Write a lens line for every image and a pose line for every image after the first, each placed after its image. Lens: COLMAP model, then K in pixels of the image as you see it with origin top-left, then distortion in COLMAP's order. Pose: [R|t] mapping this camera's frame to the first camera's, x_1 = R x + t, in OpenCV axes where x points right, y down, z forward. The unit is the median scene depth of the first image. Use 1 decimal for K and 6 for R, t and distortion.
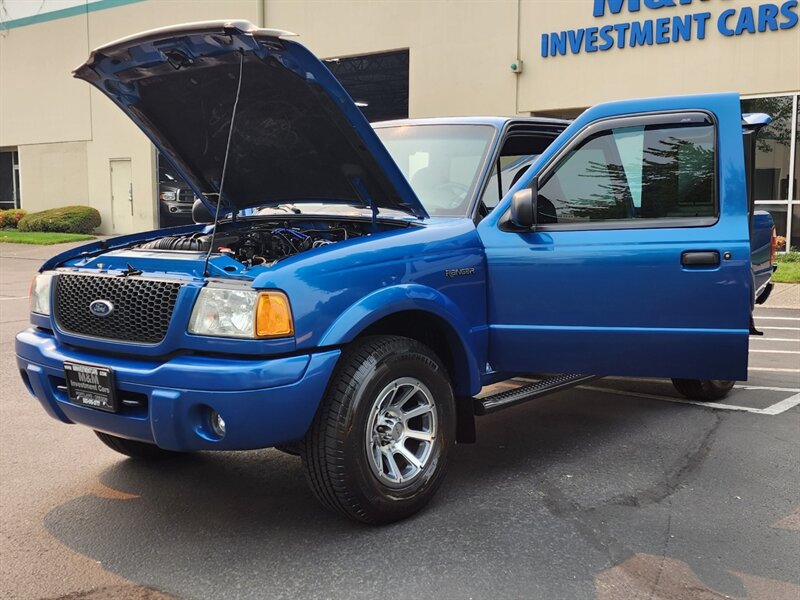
lens RADIAL K [[1015.6, 0, 400.0], [0, 1015.6, 300.0], [0, 0, 1]] dist [0.162471, -0.378367]
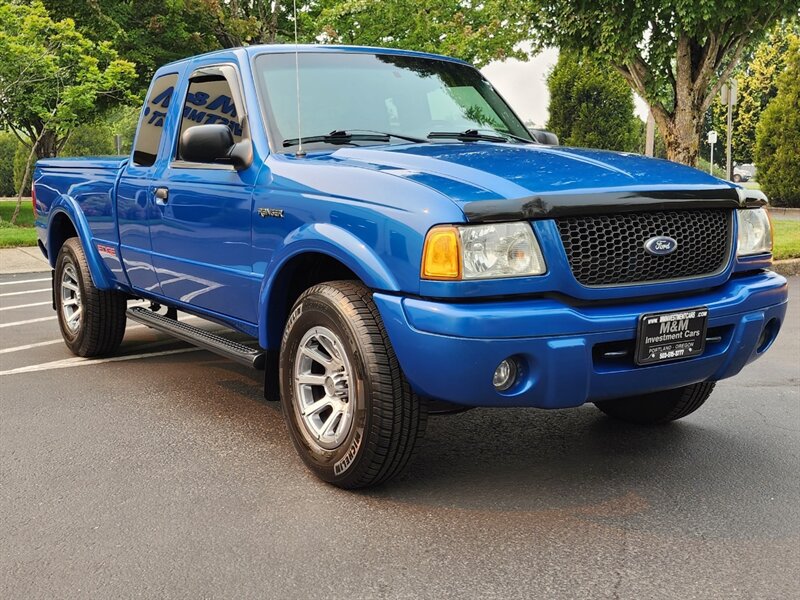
lens RADIAL K [[1059.2, 0, 400.0], [0, 1059.2, 300.0], [0, 0, 1]] dist [0.156686, -0.436912]
pose [[0.242169, -0.117686, 0.963070, -1.193550], [0.105234, 0.989946, 0.094509, -0.053828], [-0.964510, 0.078461, 0.252119, 0.973486]]
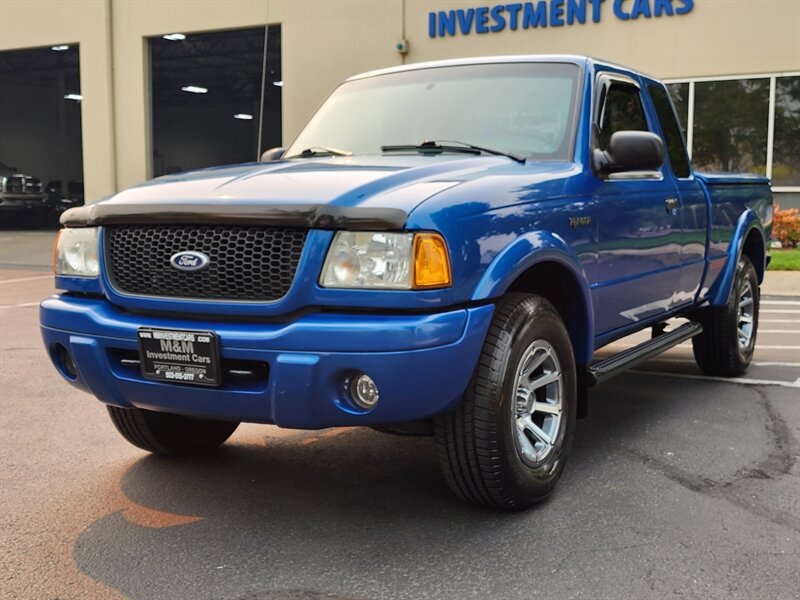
lens RADIAL K [[1066.8, 0, 395.5], [0, 1066.8, 311.9], [0, 0, 1]] dist [0.150791, -0.457232]
pose [[0.983434, -0.016105, 0.180548, -0.279739], [0.015899, 0.999870, 0.002585, 0.047920], [-0.180566, 0.000329, 0.983563, 0.126200]]
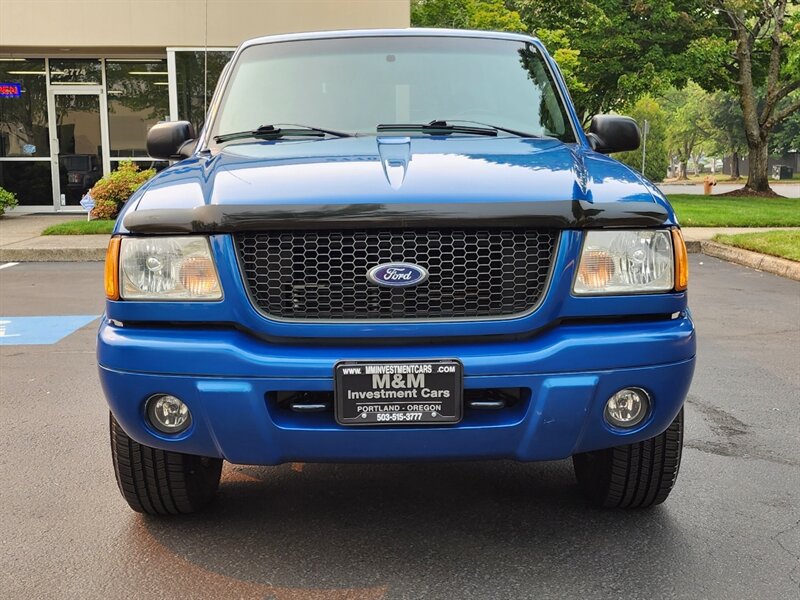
lens RADIAL K [[1031.3, 0, 400.0], [0, 1031.3, 300.0], [0, 0, 1]] dist [0.136250, -0.014899]
pose [[0.733273, -0.094718, 0.673305, -0.729294], [0.072691, 0.995495, 0.060877, -0.016186], [-0.676038, 0.004304, 0.736854, 0.498977]]
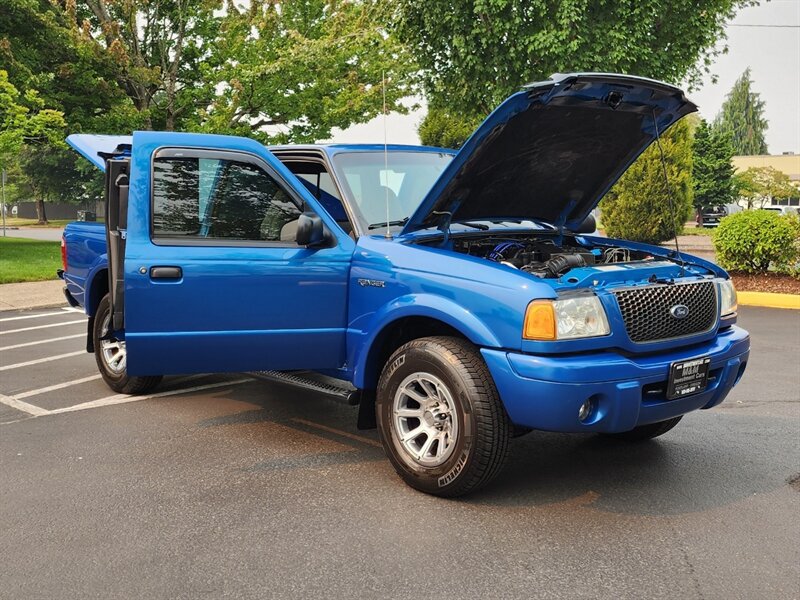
lens RADIAL K [[1015.6, 0, 400.0], [0, 1015.6, 300.0], [0, 0, 1]] dist [0.162471, -0.378367]
pose [[0.079814, -0.098547, 0.991927, -1.467056], [0.095005, 0.991323, 0.090843, -0.141577], [-0.992272, 0.086987, 0.088484, 1.195472]]
